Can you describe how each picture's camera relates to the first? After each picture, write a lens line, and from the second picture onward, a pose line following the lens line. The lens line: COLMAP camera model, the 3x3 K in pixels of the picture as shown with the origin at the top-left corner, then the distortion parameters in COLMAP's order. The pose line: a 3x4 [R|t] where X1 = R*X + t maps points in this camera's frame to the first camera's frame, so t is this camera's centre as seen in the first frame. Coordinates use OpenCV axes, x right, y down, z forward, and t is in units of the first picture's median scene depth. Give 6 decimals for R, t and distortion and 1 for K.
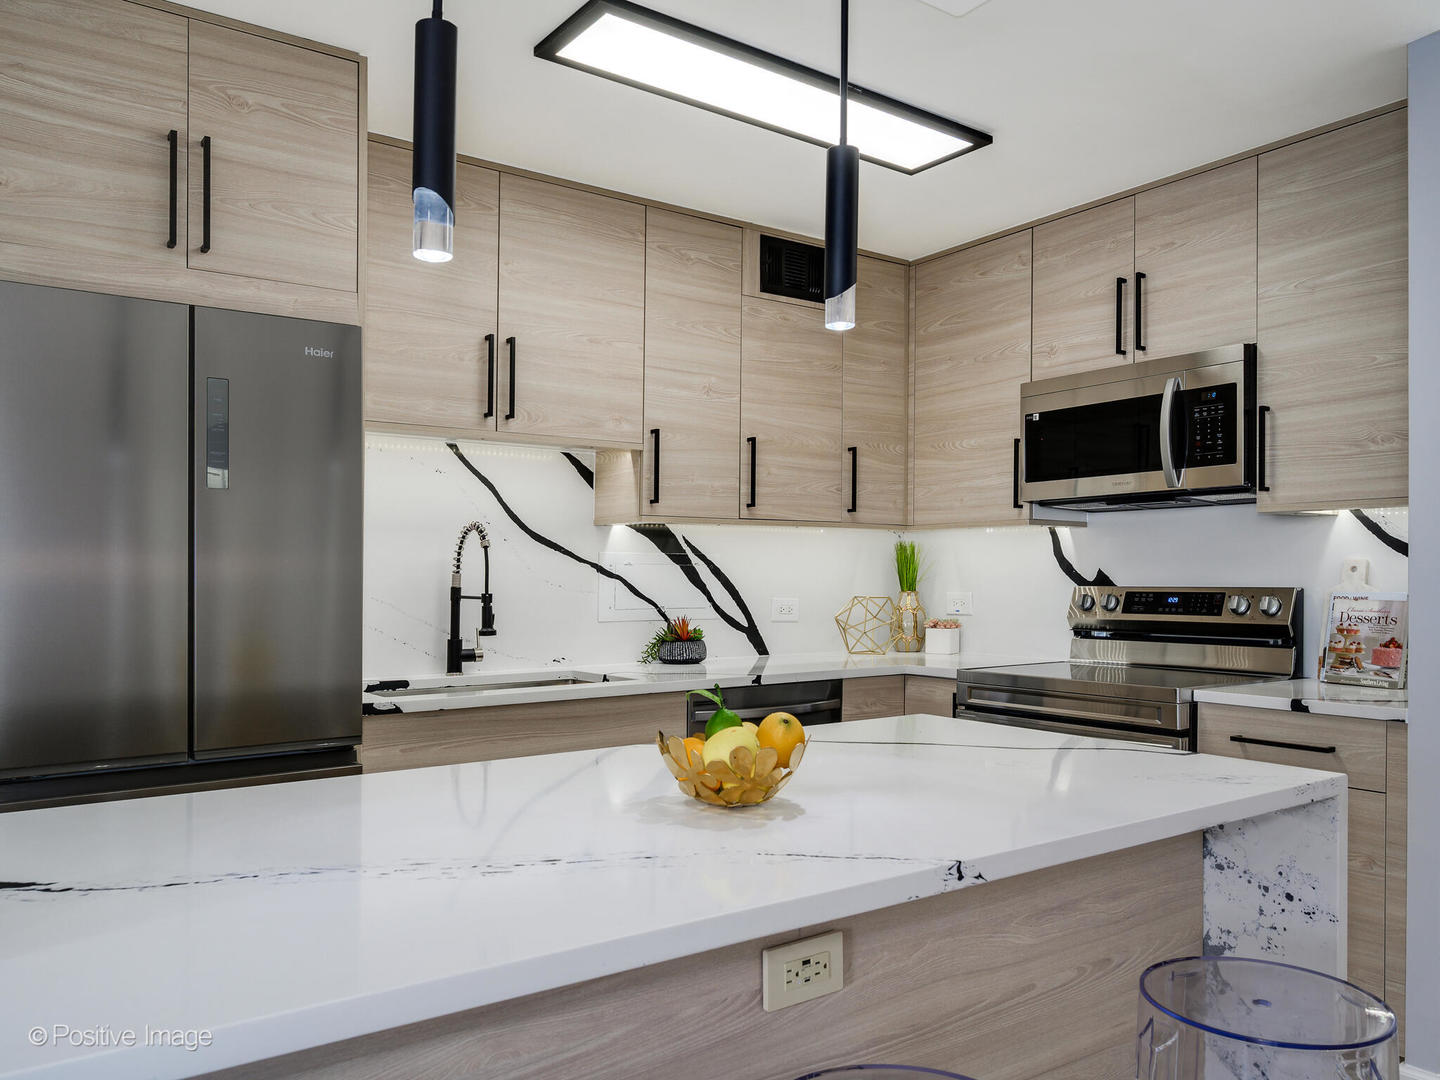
lens RADIAL K [[1092.8, 0, 719.2], [0, 1092.8, 553.8], [0, 0, 1]] dist [0.003676, -0.000593]
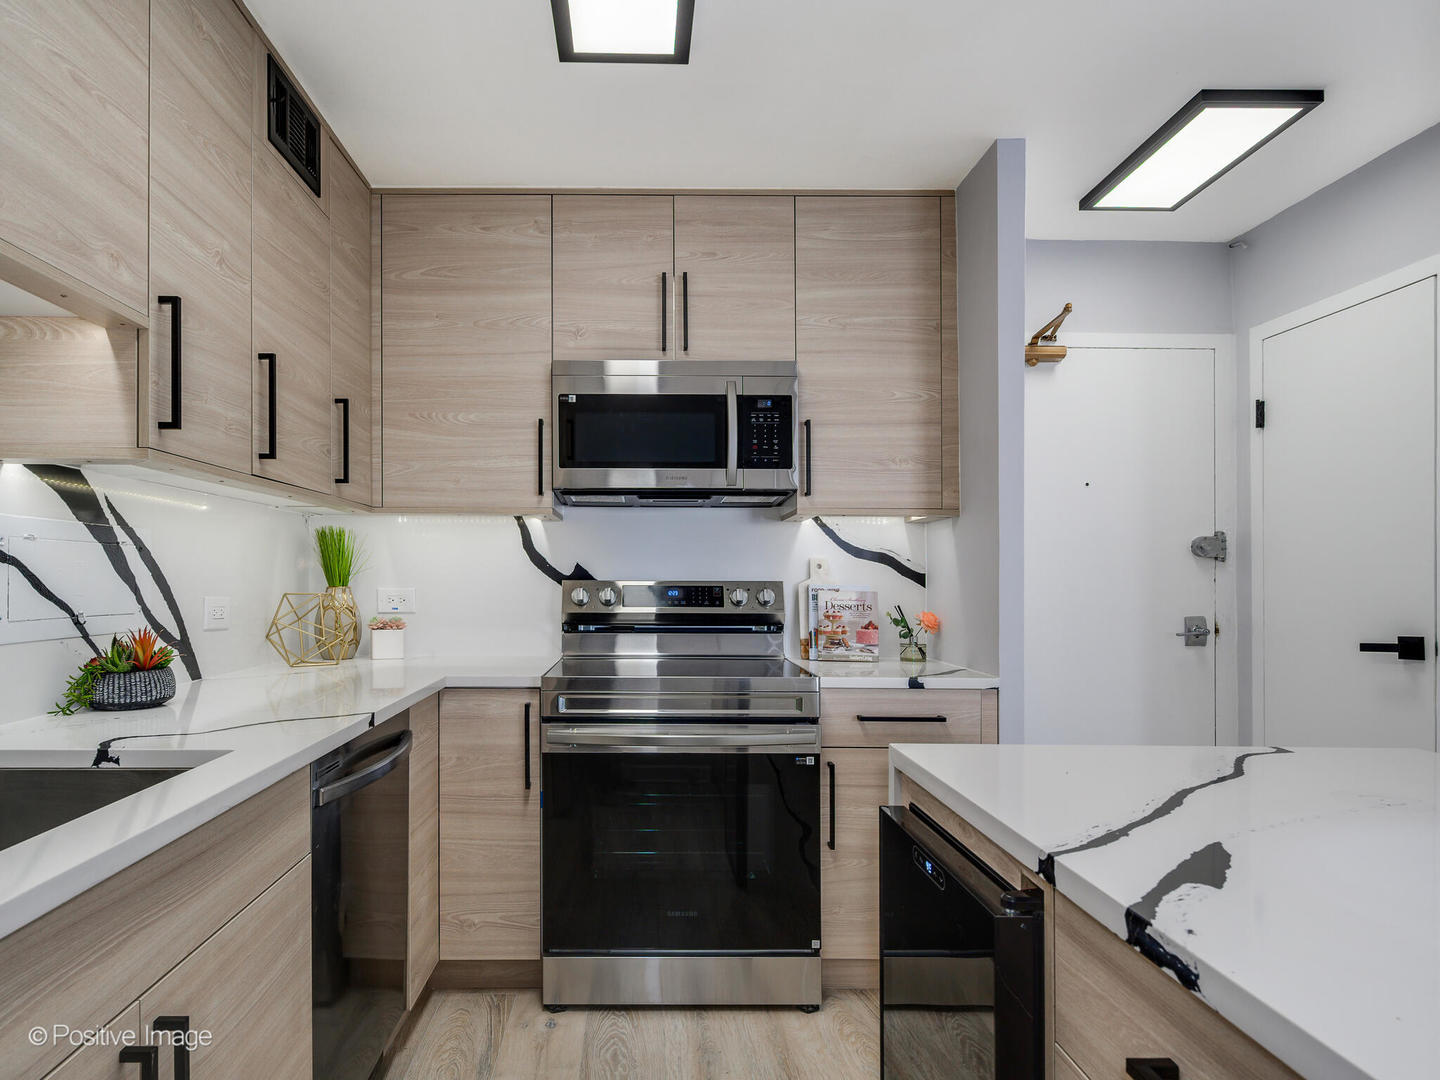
lens RADIAL K [[843.9, 0, 671.6], [0, 843.9, 581.9], [0, 0, 1]] dist [-0.002033, -0.000113]
pose [[0.581390, 0.001457, 0.813623, -0.251582], [-0.023123, 0.999624, 0.014733, 0.018921], [-0.813296, -0.027379, 0.581206, 0.519253]]
